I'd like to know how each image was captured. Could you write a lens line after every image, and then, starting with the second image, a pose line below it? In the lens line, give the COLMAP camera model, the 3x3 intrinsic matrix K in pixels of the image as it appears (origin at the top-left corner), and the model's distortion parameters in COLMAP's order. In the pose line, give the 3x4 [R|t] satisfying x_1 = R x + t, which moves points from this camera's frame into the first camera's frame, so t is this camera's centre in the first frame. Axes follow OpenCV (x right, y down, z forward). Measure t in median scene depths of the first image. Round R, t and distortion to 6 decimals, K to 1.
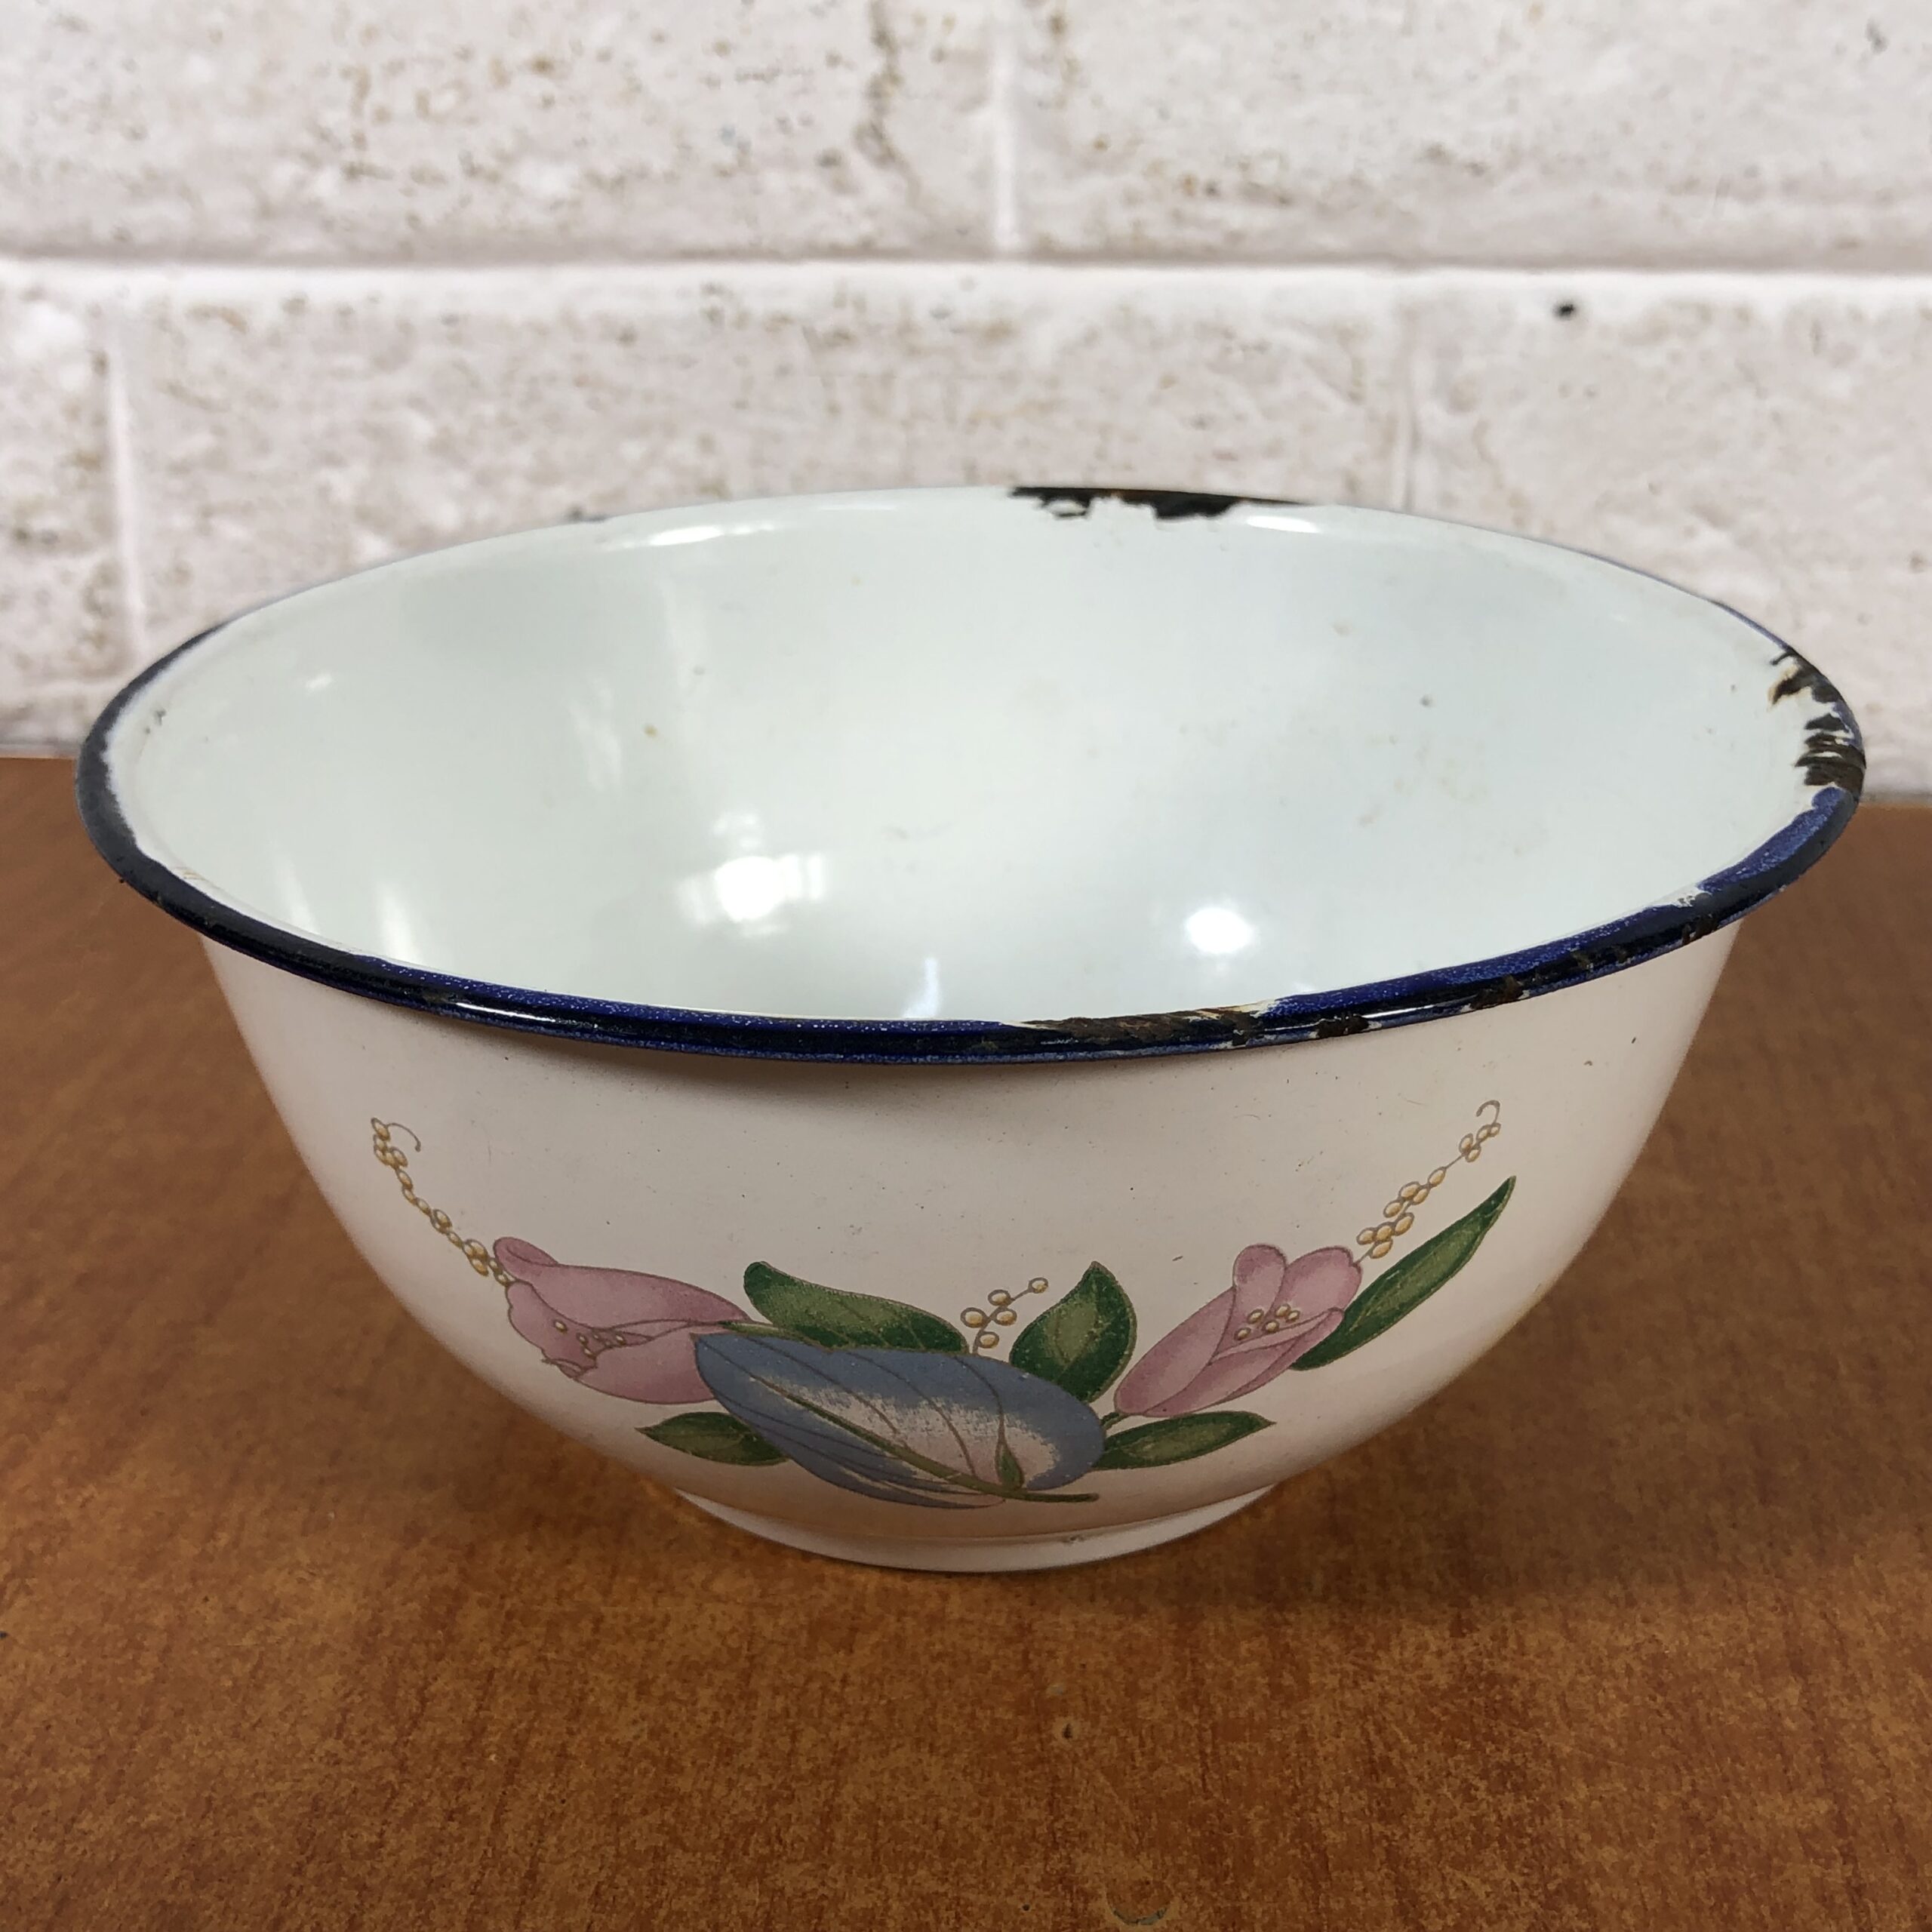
lens RADIAL K [[2669.3, 0, 955.8], [0, 2669.3, 952.2], [0, 0, 1]] dist [0.011083, -0.113524]
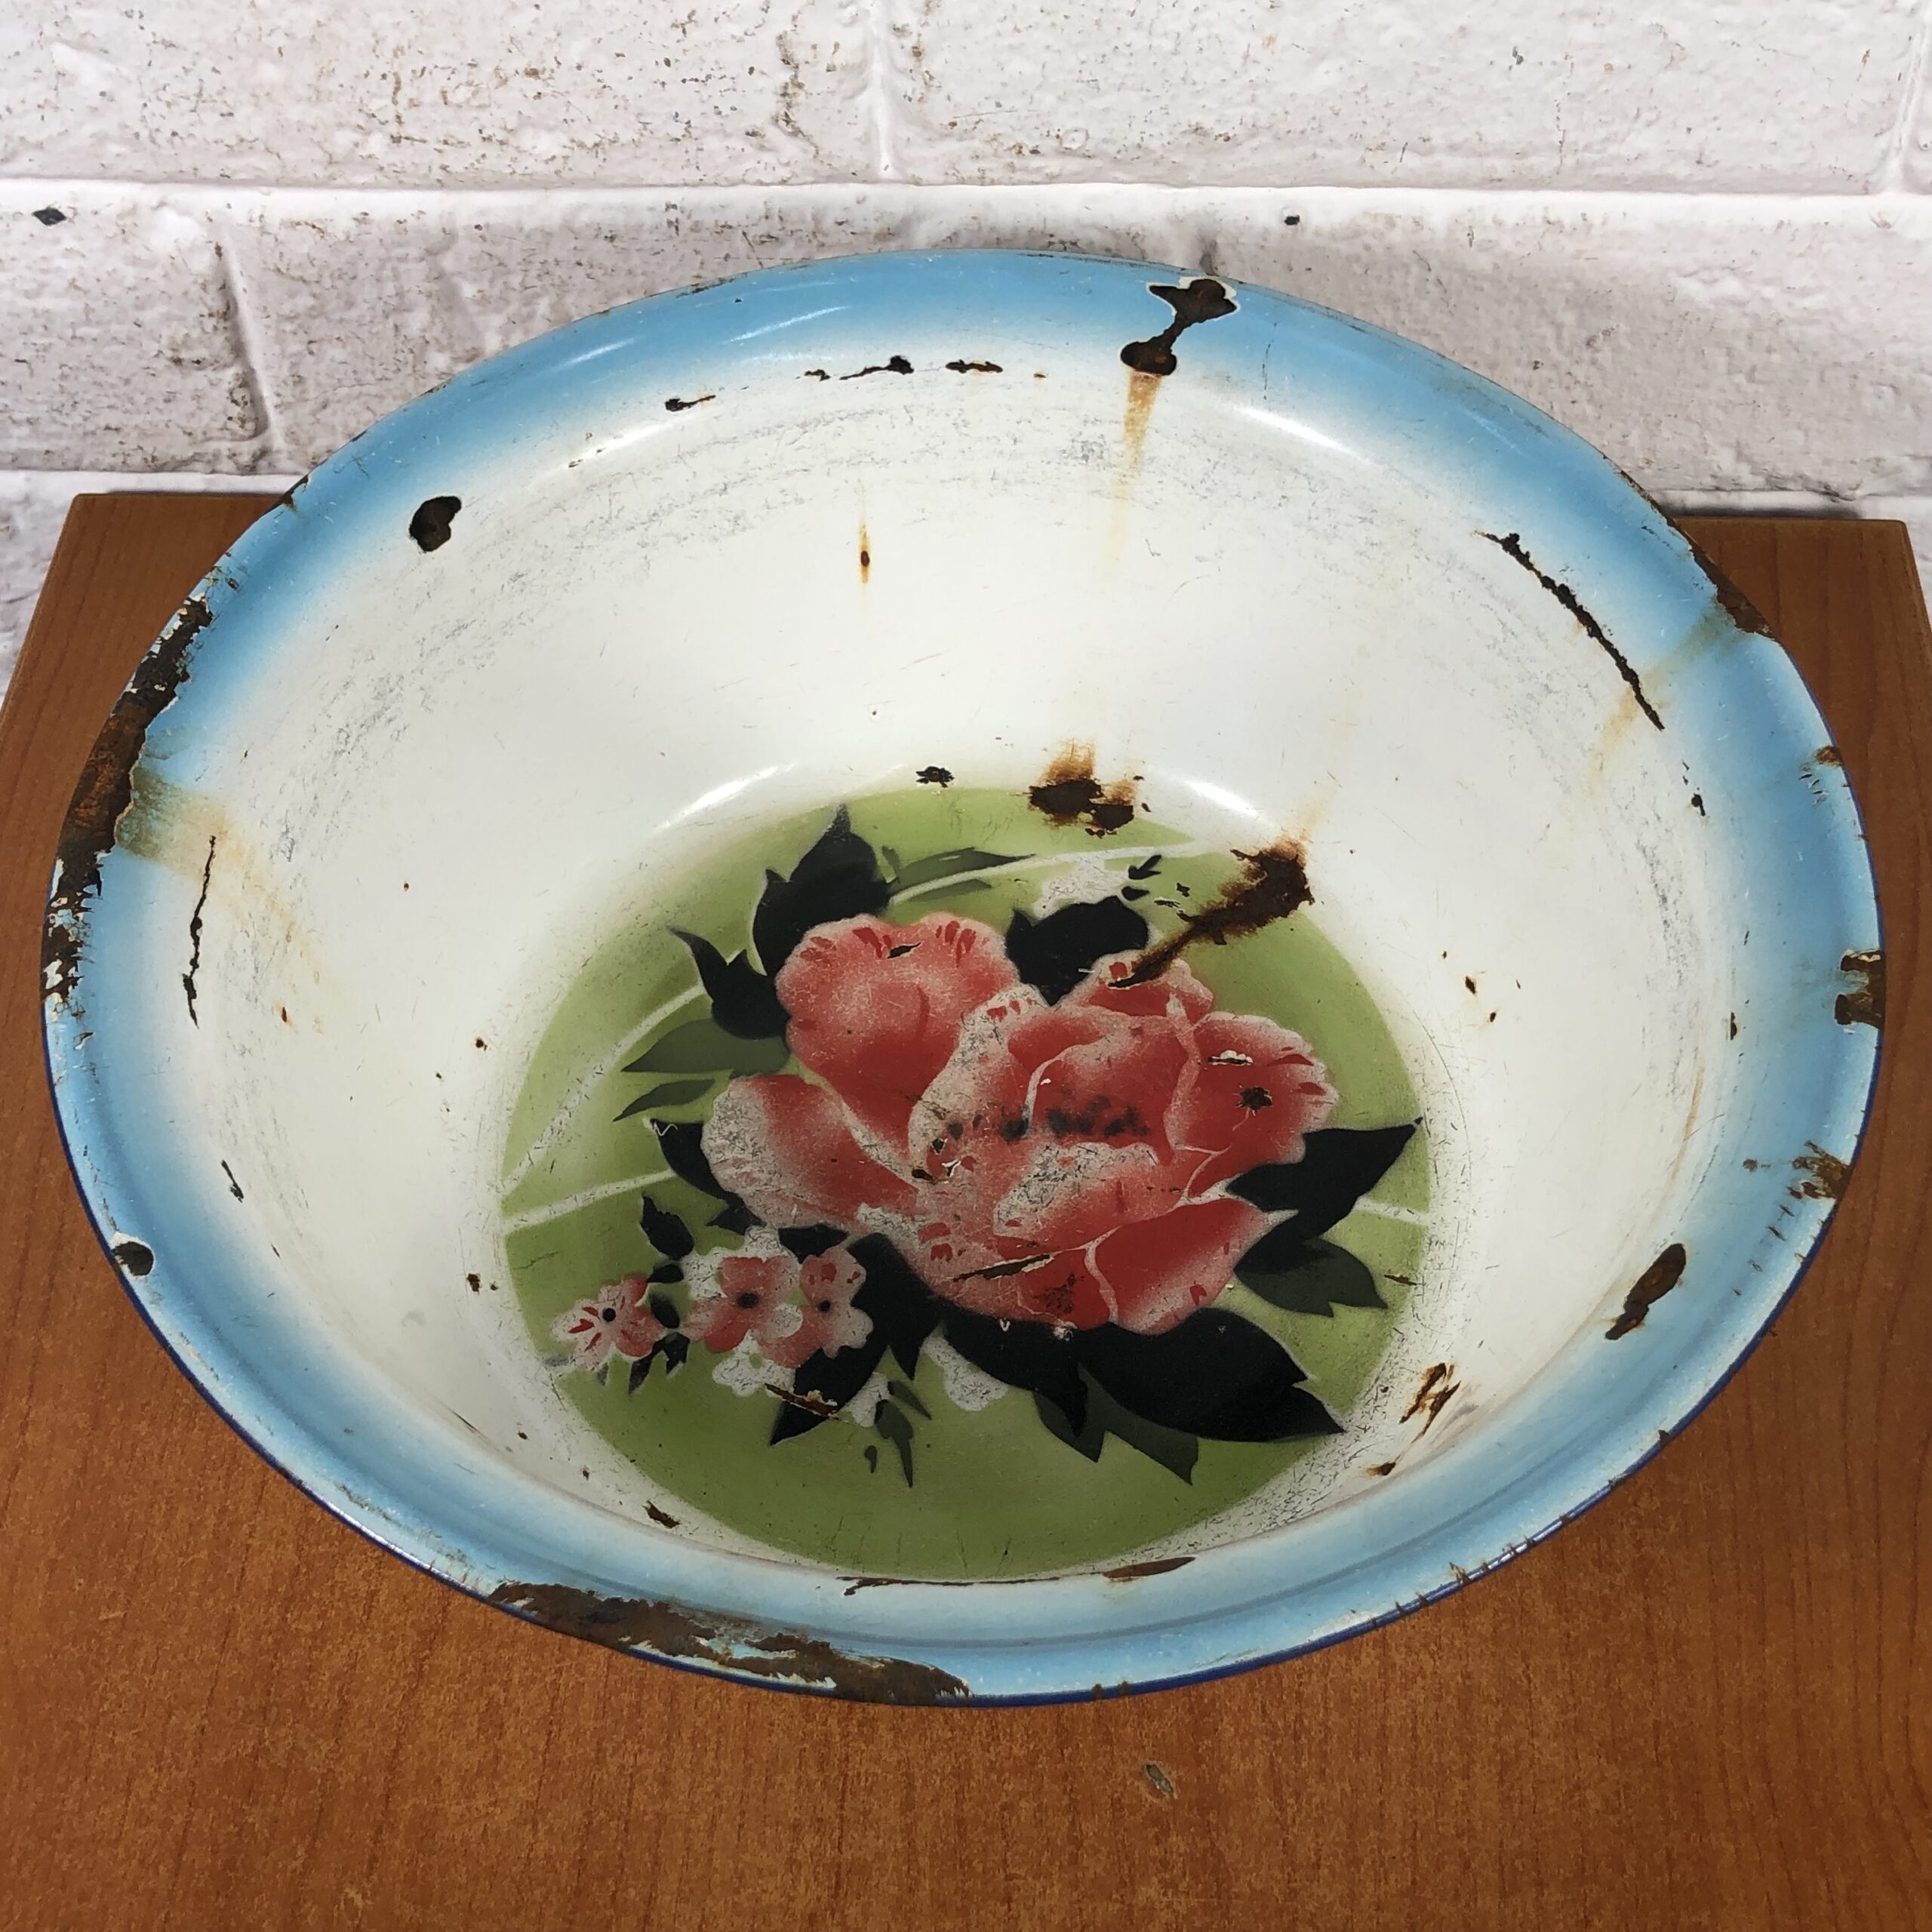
lens RADIAL K [[2560.0, 0, 961.8], [0, 2560.0, 940.7], [0, 0, 1]] dist [0.121180, -0.421876]
pose [[0.998404, -0.051709, 0.022722, 0.013602], [0.033623, 0.867387, 0.496498, -1.086412], [-0.045382, -0.494941, 0.867741, -0.633620]]
